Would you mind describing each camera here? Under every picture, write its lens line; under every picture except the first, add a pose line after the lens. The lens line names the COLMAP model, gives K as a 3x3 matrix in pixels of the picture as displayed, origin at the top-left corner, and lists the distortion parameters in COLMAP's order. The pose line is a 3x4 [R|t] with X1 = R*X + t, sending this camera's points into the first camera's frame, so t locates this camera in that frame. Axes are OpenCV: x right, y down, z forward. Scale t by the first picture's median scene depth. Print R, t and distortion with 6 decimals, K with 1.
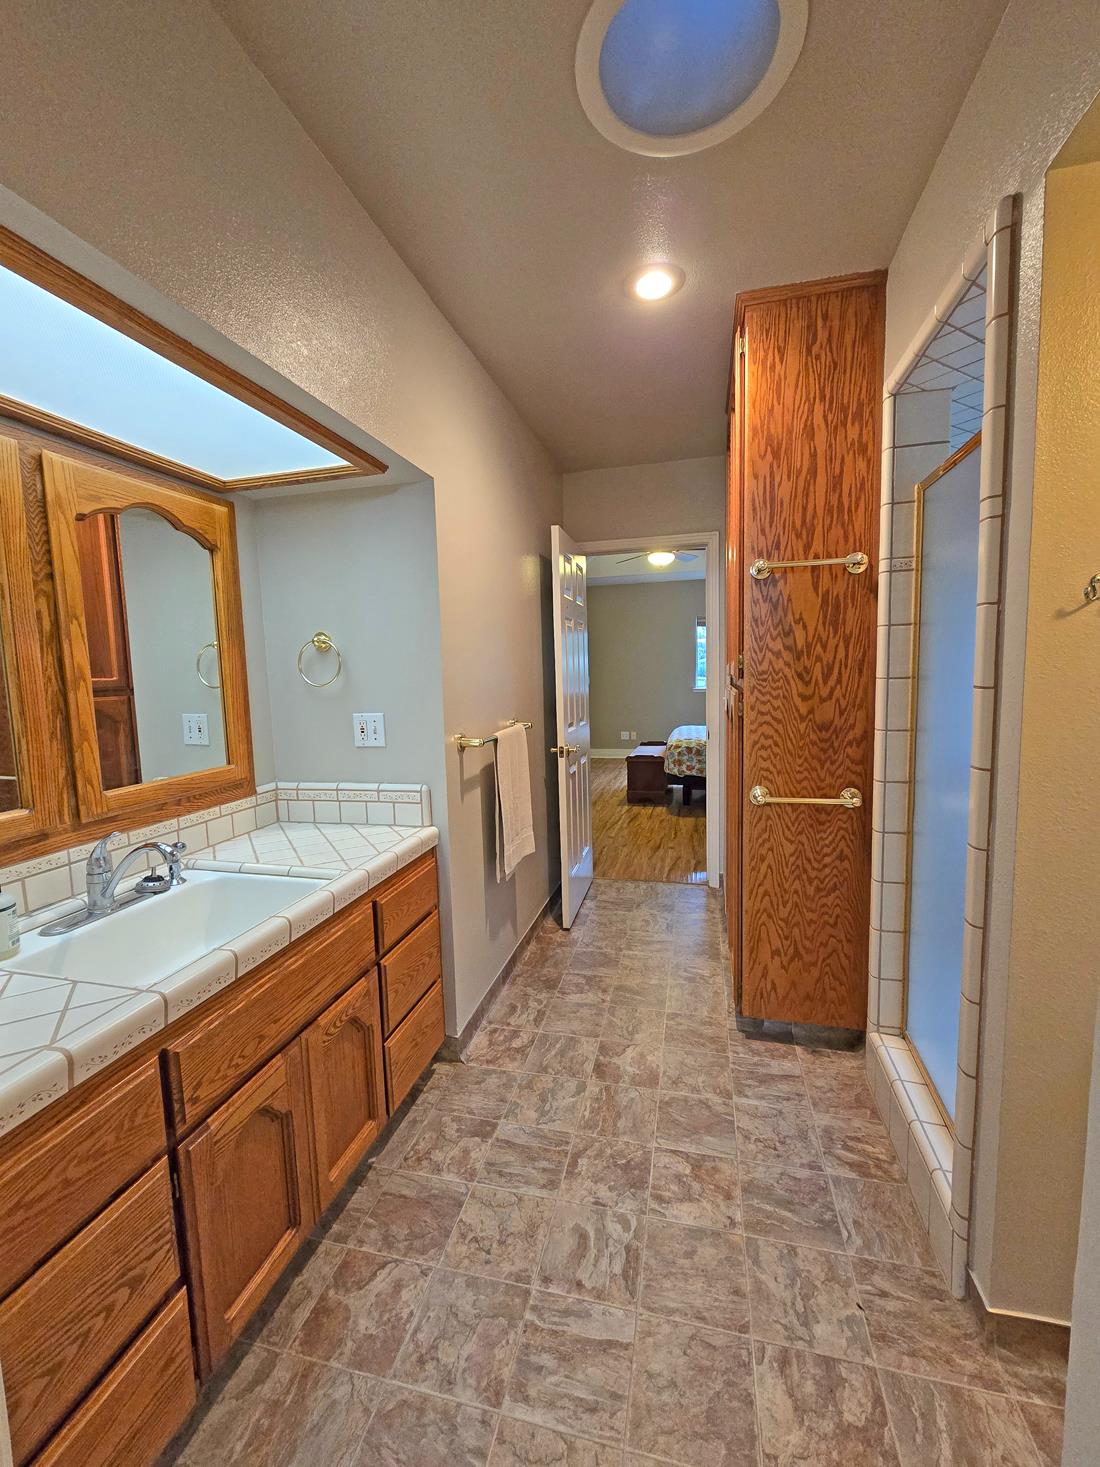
lens RADIAL K [[602.0, 0, 546.0], [0, 602.0, 732.6], [0, 0, 1]] dist [-0.008196, 0.002470]
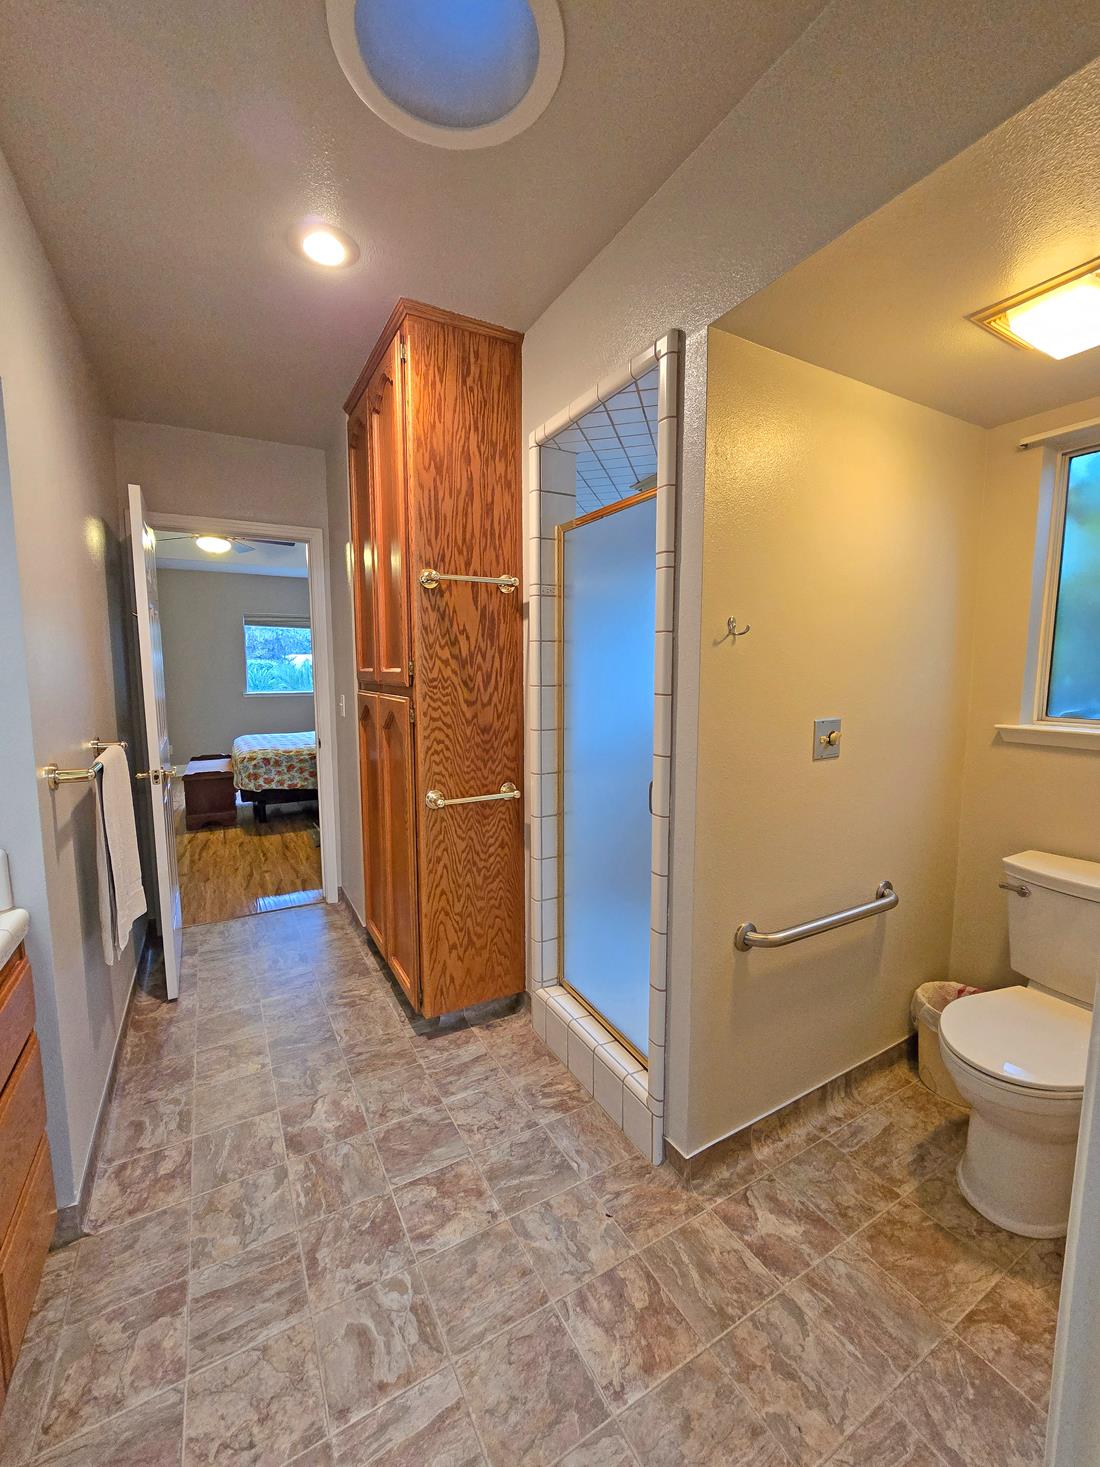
lens RADIAL K [[603.1, 0, 550.0], [0, 603.1, 733.5], [0, 0, 1]] dist [-0.004399, 0.000857]
pose [[0.724756, -0.050848, 0.687127, -0.212196], [0.054108, 0.998394, 0.016811, -0.014878], [-0.686878, 0.024996, 0.726343, 0.119442]]
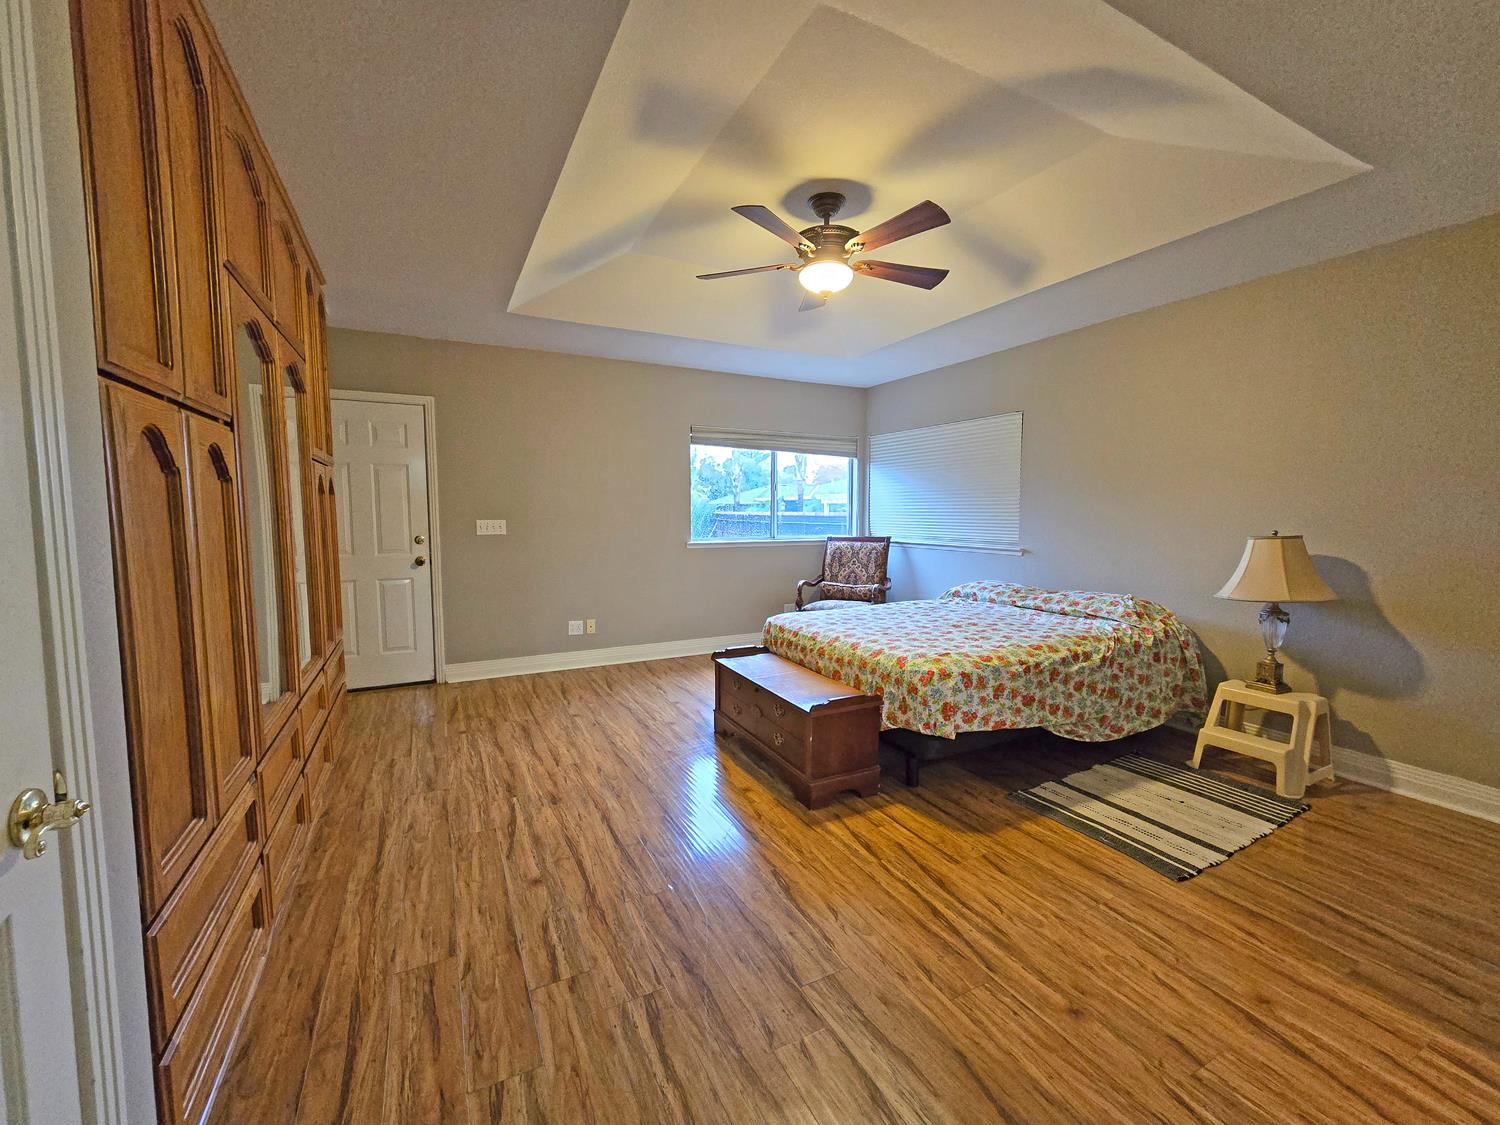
lens RADIAL K [[616.7, 0, 747.6], [0, 616.7, 562.5], [0, 0, 1]] dist [-0.004399, 0.000857]
pose [[0.742612, -0.024261, 0.669282, -0.591450], [0.046178, 0.998820, -0.015031, -0.178378], [-0.668128, 0.042069, 0.742856, 2.131234]]
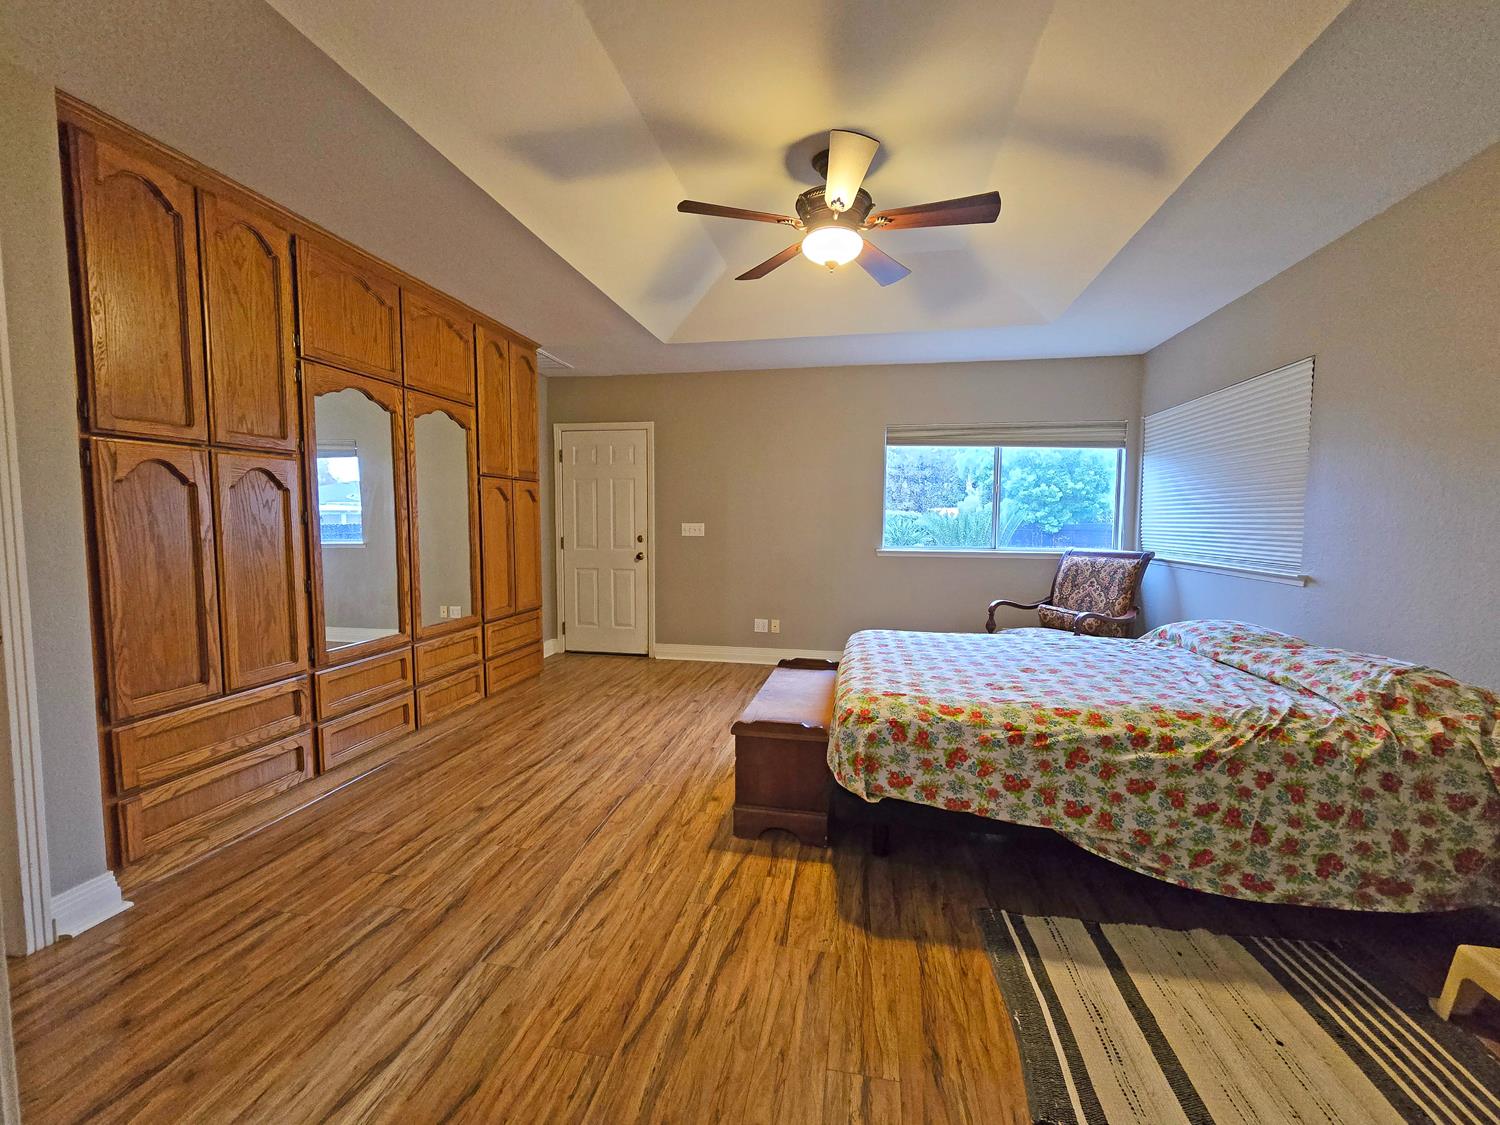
lens RADIAL K [[616.7, 0, 747.6], [0, 616.7, 562.5], [0, 0, 1]] dist [-0.004399, 0.000857]
pose [[0.997202, 0.031896, 0.067608, 0.341183], [-0.029456, 0.998889, -0.036776, -0.155634], [-0.068706, 0.034682, 0.997034, 1.800536]]
